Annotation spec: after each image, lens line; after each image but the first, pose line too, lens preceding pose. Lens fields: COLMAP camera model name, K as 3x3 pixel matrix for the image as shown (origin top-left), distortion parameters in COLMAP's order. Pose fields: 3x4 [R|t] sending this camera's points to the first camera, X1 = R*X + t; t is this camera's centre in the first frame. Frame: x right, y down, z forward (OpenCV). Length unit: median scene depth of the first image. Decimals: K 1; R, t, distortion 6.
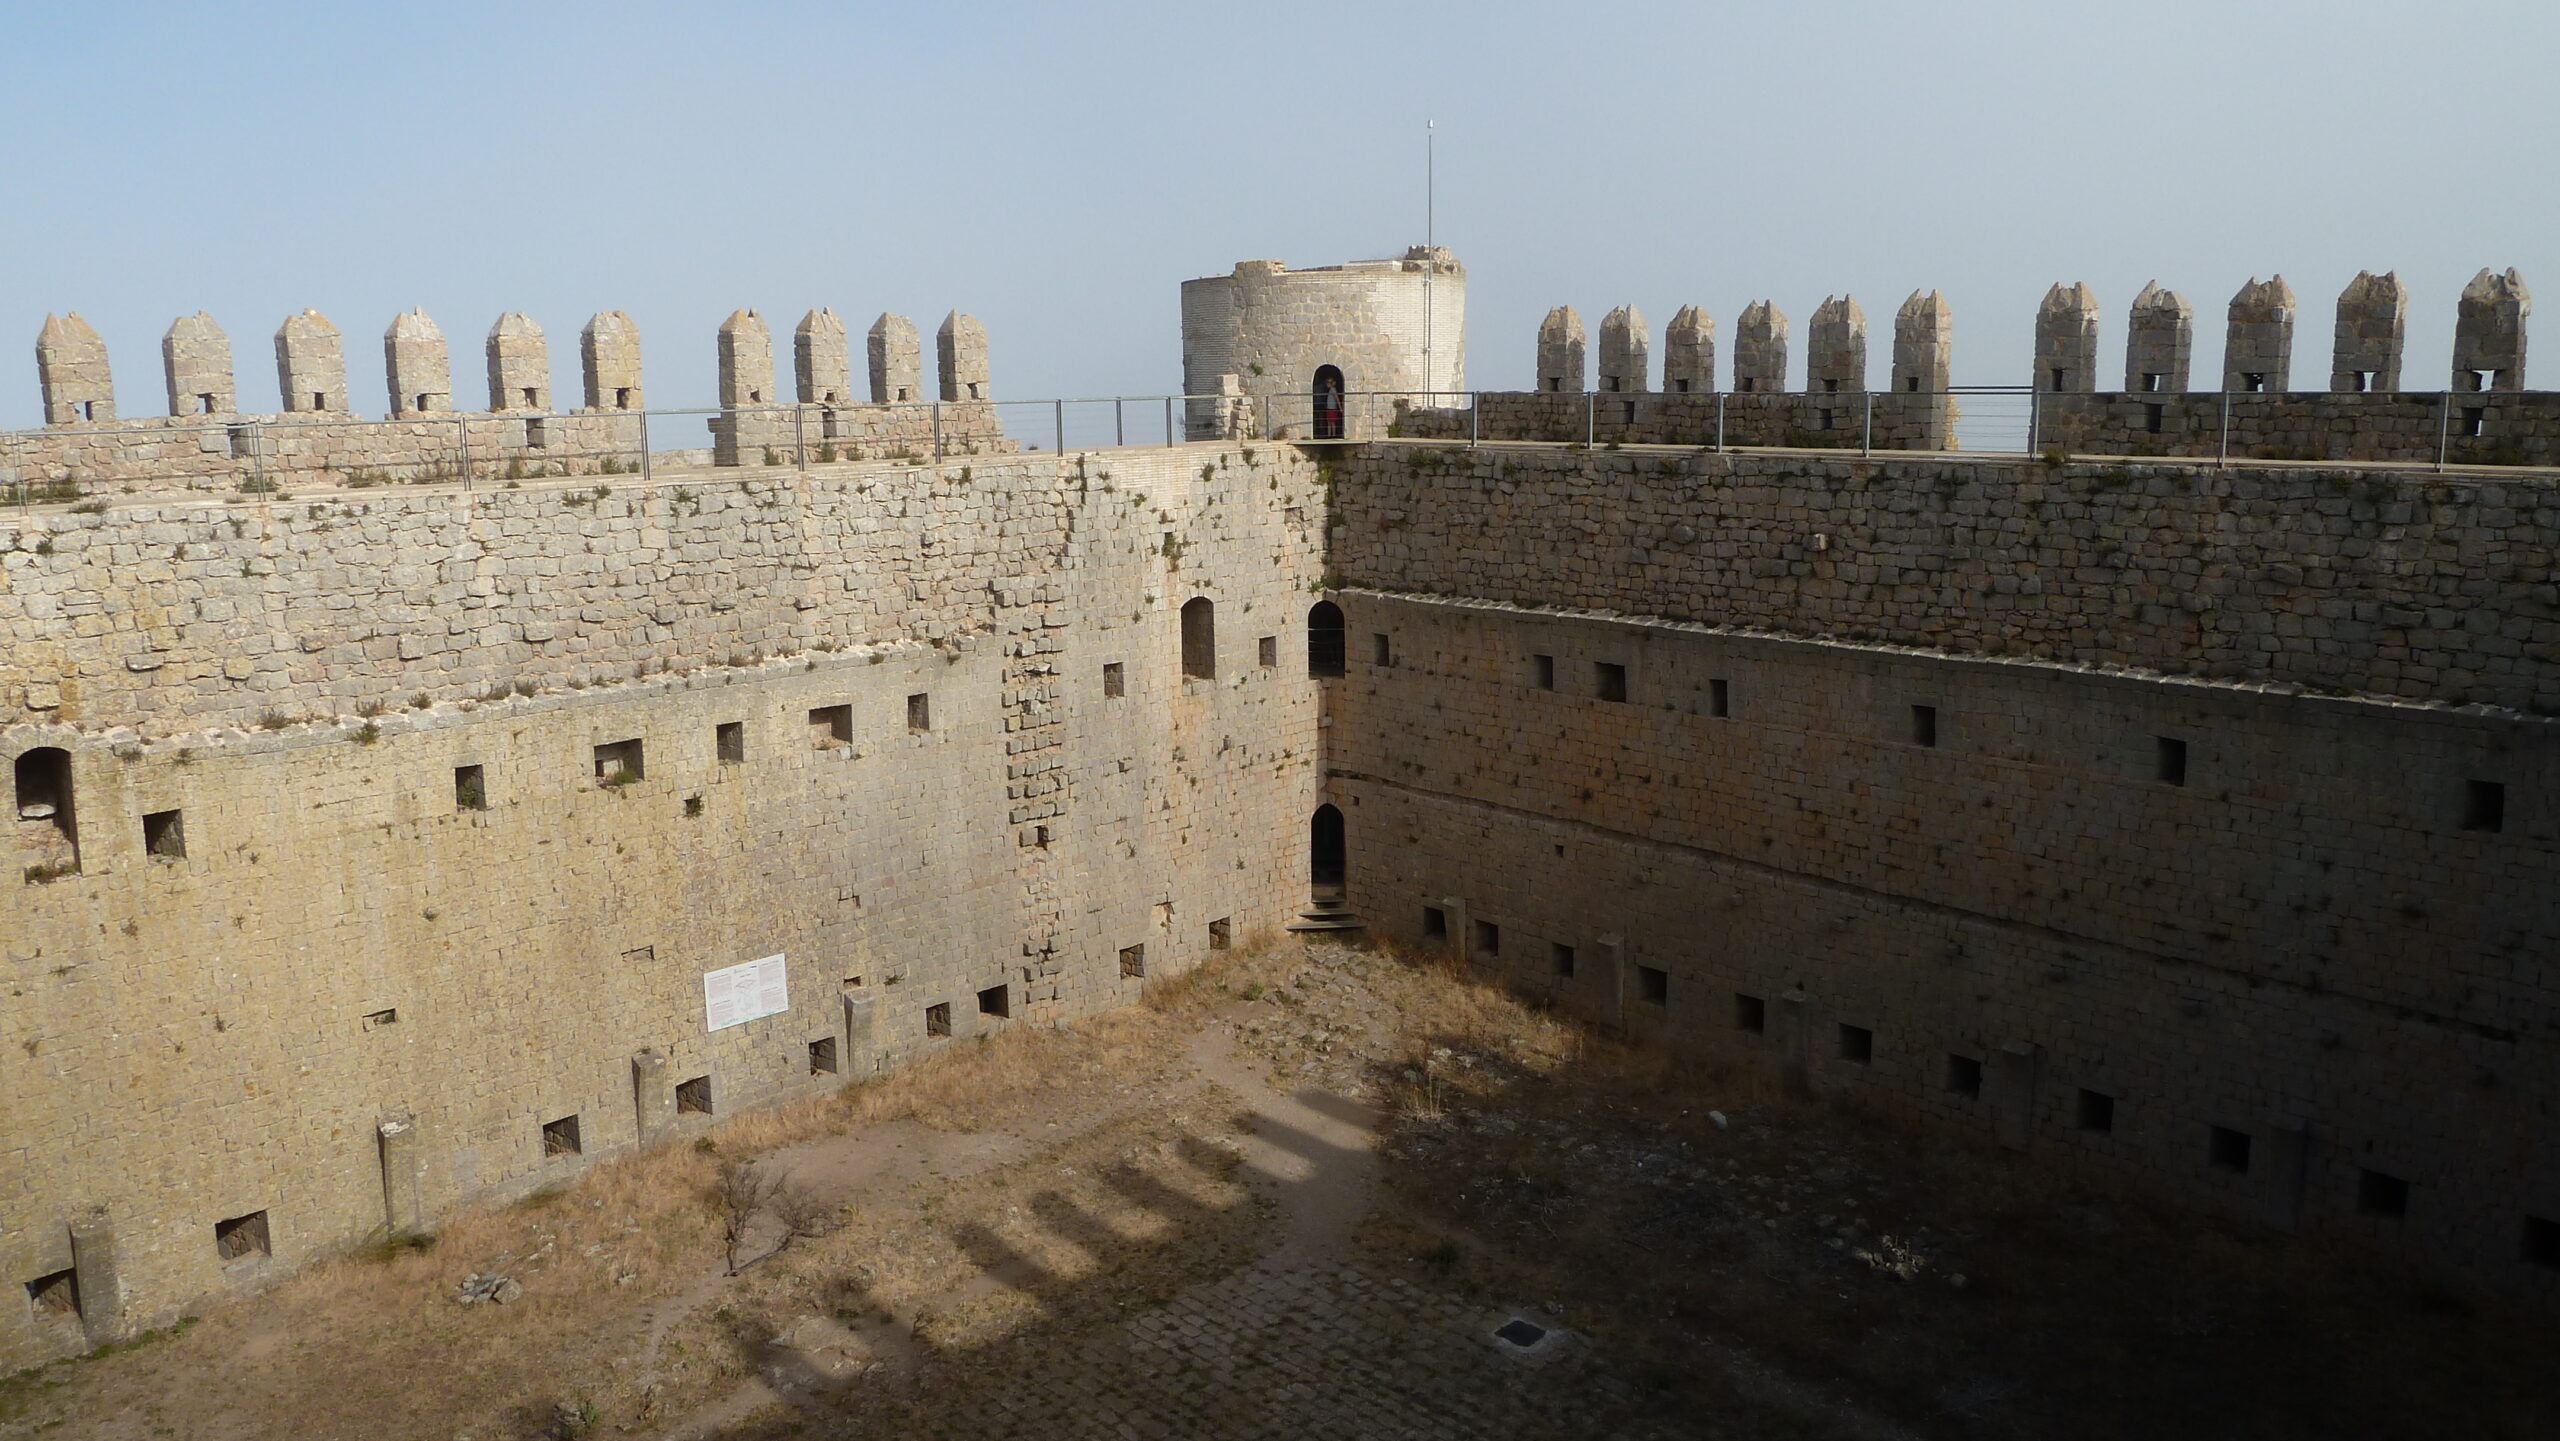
lens RADIAL K [[1784.4, 0, 1280.0], [0, 1784.4, 720.5], [0, 0, 1]] dist [-0.037630, 0.017677]
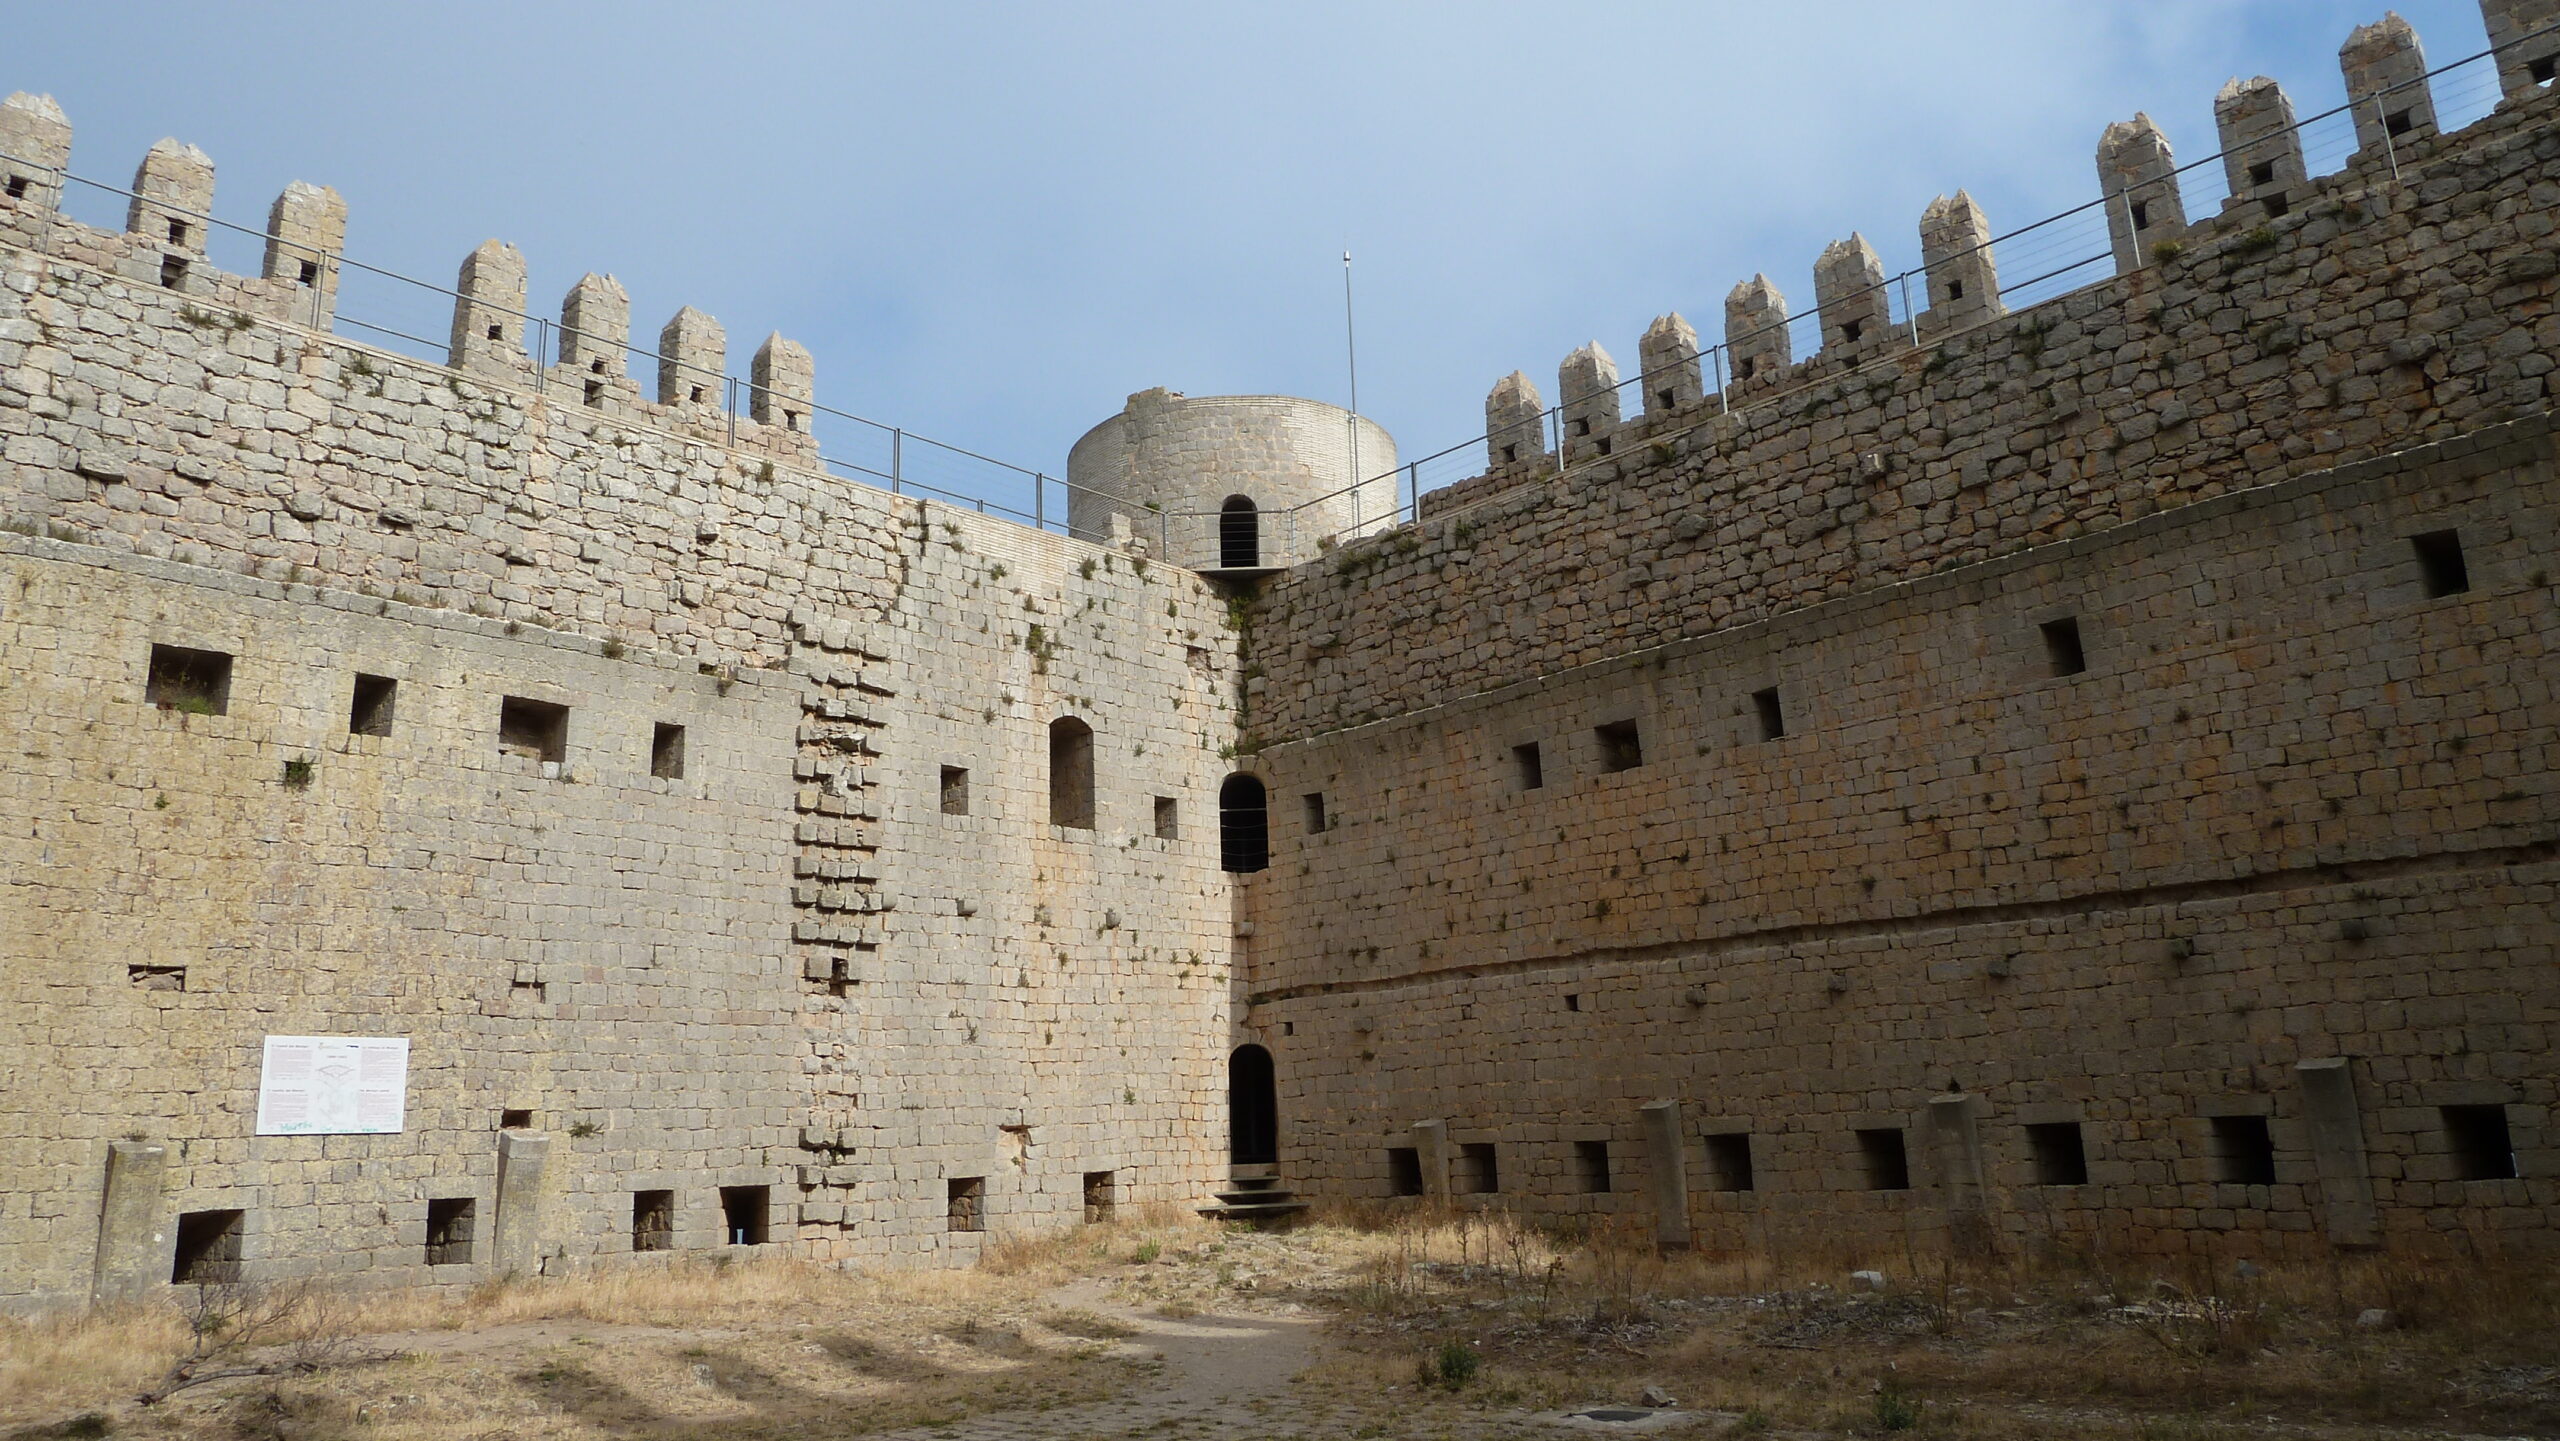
lens RADIAL K [[1784.4, 0, 1280.0], [0, 1784.4, 720.5], [0, 0, 1]] dist [-0.037630, 0.017677]
pose [[0.999213, -0.016056, 0.036267, 0.017384], [0.030058, 0.903131, -0.428311, 0.296478], [-0.025877, 0.429064, 0.902903, 0.338485]]
